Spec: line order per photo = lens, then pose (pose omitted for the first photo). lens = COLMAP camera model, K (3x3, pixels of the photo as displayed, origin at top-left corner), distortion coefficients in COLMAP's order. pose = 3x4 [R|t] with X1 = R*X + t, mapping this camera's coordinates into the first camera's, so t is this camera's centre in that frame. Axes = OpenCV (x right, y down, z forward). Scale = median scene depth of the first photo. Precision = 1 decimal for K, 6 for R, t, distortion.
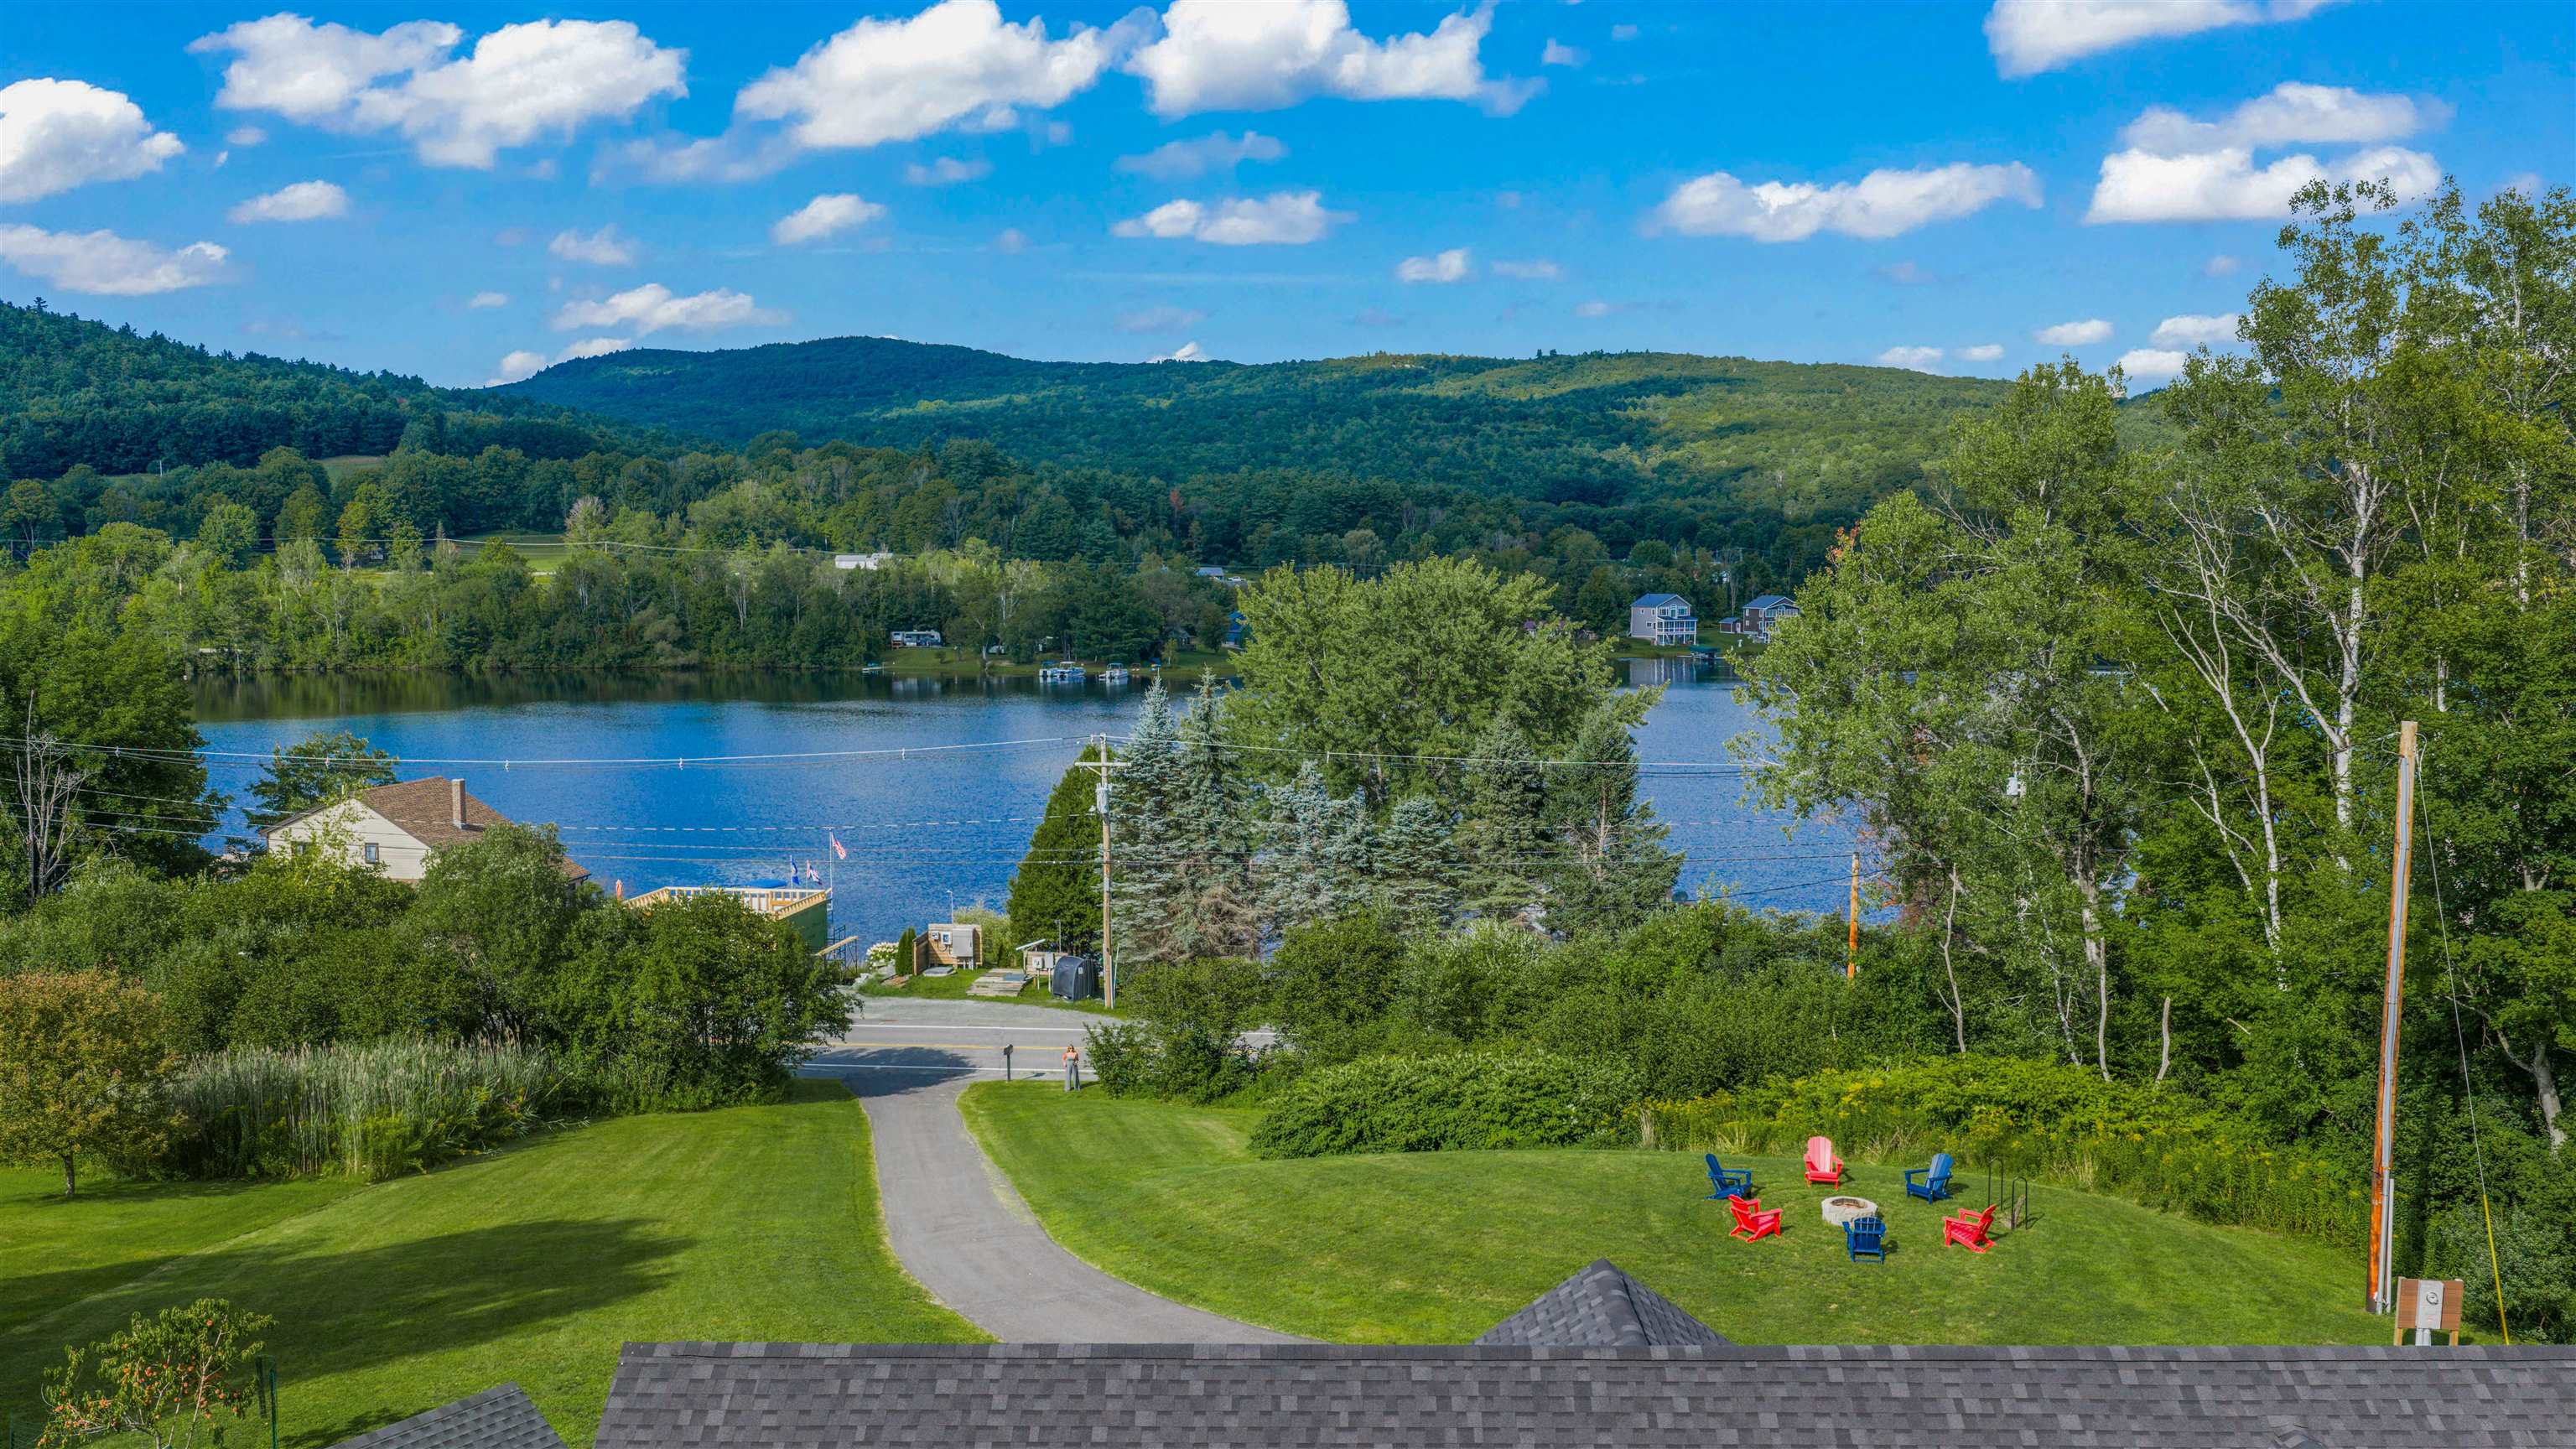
lens RADIAL K [[2100.0, 0, 1288.0], [0, 2100.0, 724.5], [0, 0, 1]] dist [0.043437, -0.067277]
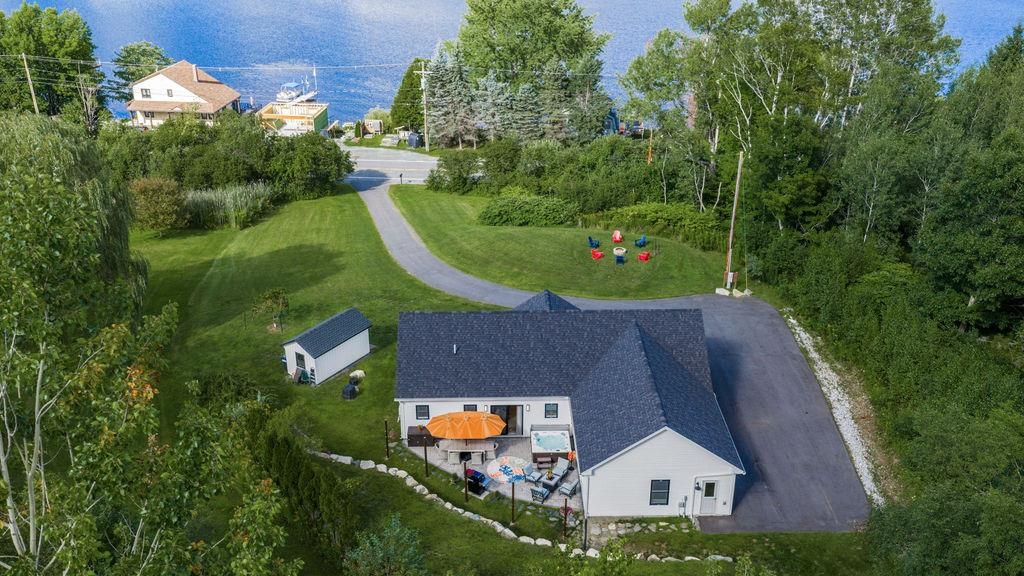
lens RADIAL K [[931.0, 0, 512.0], [0, 931.0, 288.0], [0, 0, 1]] dist [-0.004616, -0.008847]
pose [[0.999375, -0.013178, 0.032796, -0.008391], [0.000487, 0.932941, 0.360030, -0.170368], [-0.035342, -0.359789, 0.932364, -0.353673]]
